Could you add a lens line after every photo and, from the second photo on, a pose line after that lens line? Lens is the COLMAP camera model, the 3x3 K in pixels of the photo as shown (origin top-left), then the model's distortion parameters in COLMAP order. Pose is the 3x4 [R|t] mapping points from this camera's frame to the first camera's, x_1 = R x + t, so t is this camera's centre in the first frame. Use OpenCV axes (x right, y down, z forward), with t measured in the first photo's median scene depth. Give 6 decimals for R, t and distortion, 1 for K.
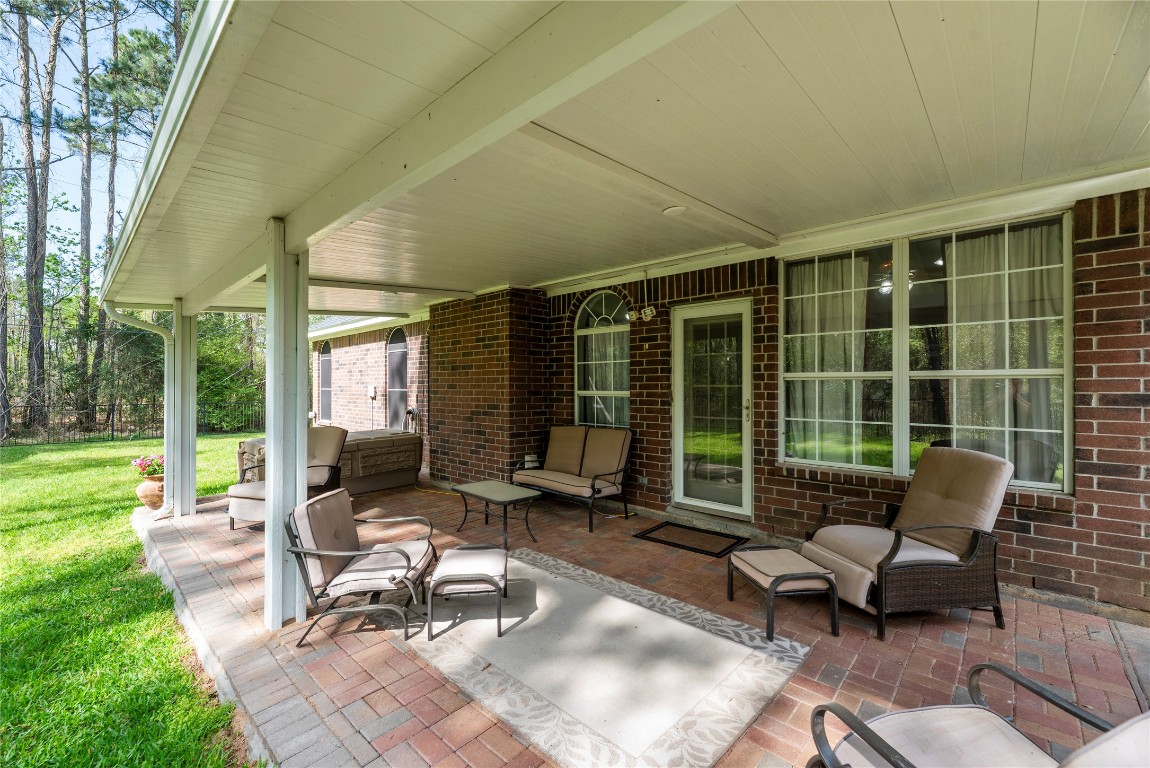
lens RADIAL K [[465.2, 0, 575.0], [0, 465.2, 384.0], [0, 0, 1]] dist [-0.000563, -0.000066]
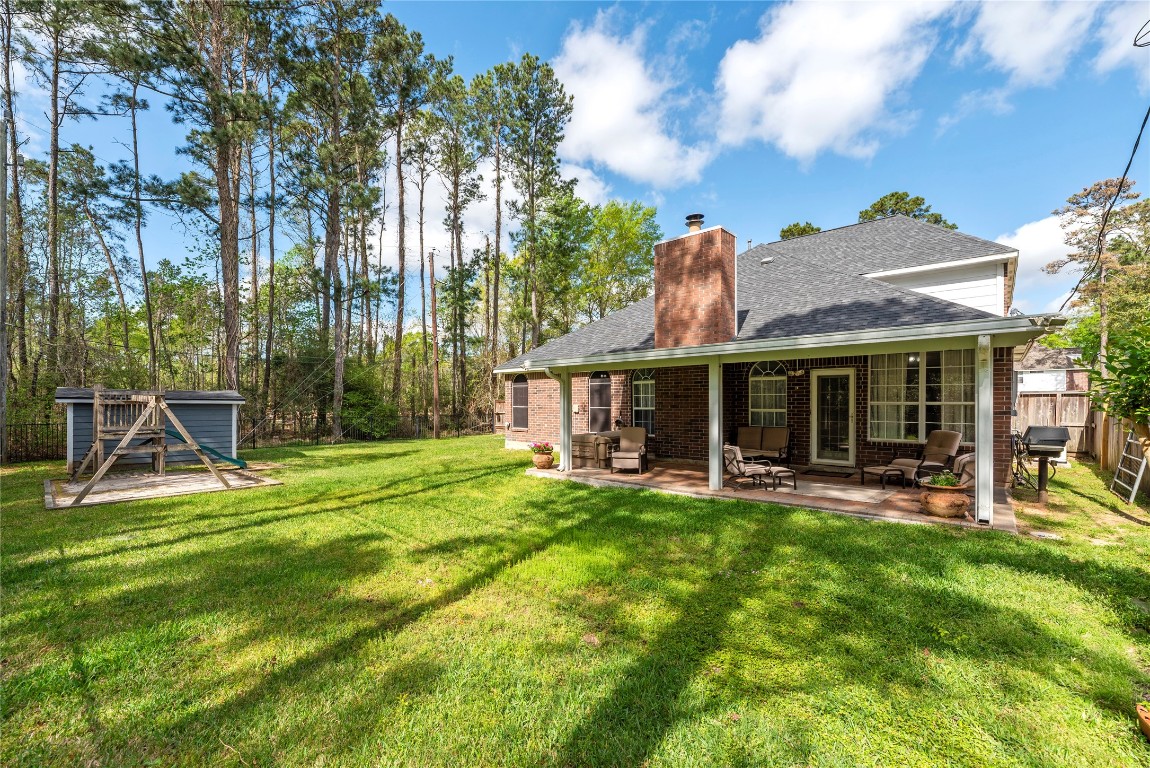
lens RADIAL K [[456.0, 0, 580.7], [0, 456.0, 405.3], [0, 0, 1]] dist [-0.000543, -0.000003]
pose [[0.999853, -0.000461, 0.017117, -1.034419], [0.000237, 0.999914, 0.013083, -0.035614], [-0.017122, -0.013077, 0.999768, -1.249511]]
